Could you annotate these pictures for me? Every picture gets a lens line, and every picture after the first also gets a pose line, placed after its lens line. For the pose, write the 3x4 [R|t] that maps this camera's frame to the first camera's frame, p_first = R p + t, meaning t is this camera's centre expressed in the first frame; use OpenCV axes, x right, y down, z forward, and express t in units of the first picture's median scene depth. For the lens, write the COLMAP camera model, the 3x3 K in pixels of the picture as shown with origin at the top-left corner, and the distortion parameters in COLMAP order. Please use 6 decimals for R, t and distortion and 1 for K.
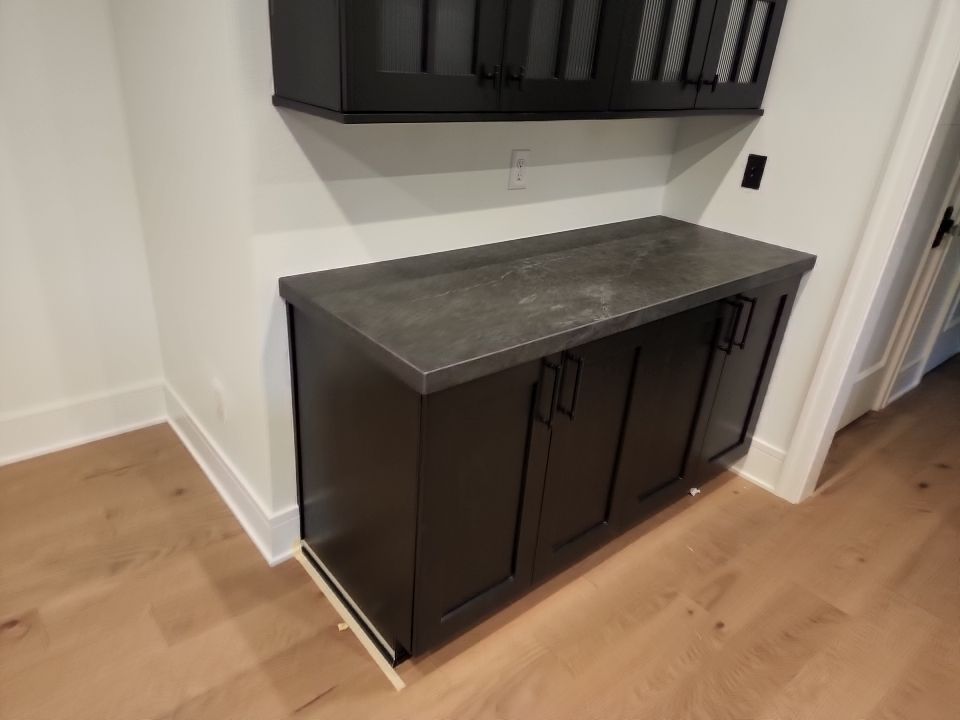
lens RADIAL K [[643.4, 0, 465.0], [0, 643.4, 334.1], [0, 0, 1]] dist [0.156559, -0.125281]
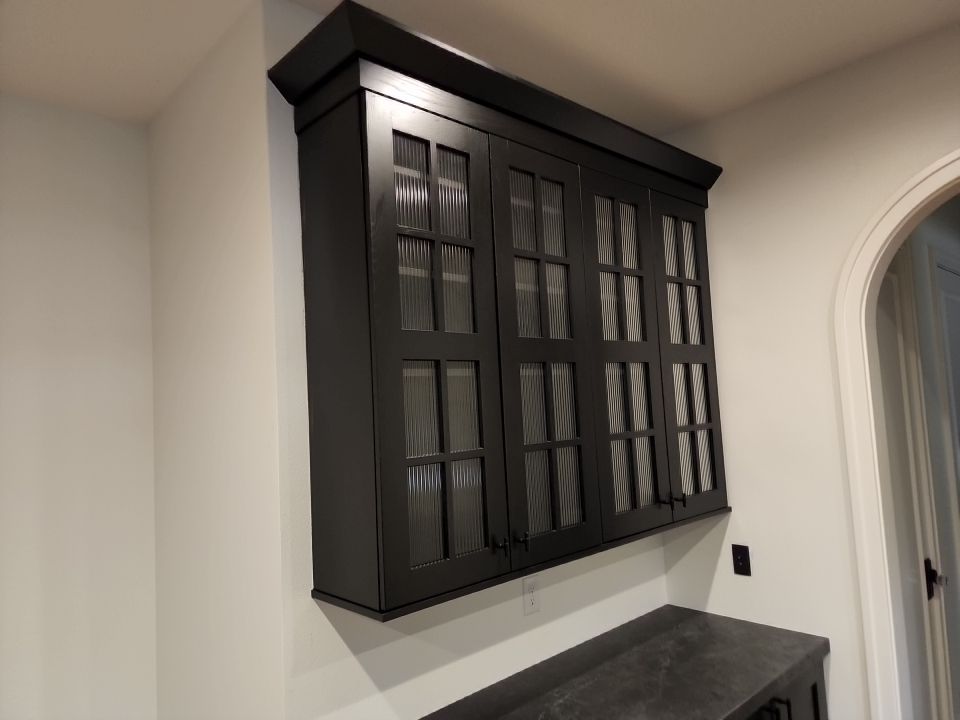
lens RADIAL K [[649.8, 0, 480.0], [0, 649.8, 360.0], [0, 0, 1]] dist [0.054576, -0.005867]
pose [[0.990766, -0.118004, 0.066769, -0.026827], [0.135501, 0.878919, -0.457318, -0.115243], [-0.004719, 0.462142, 0.886793, -0.127842]]
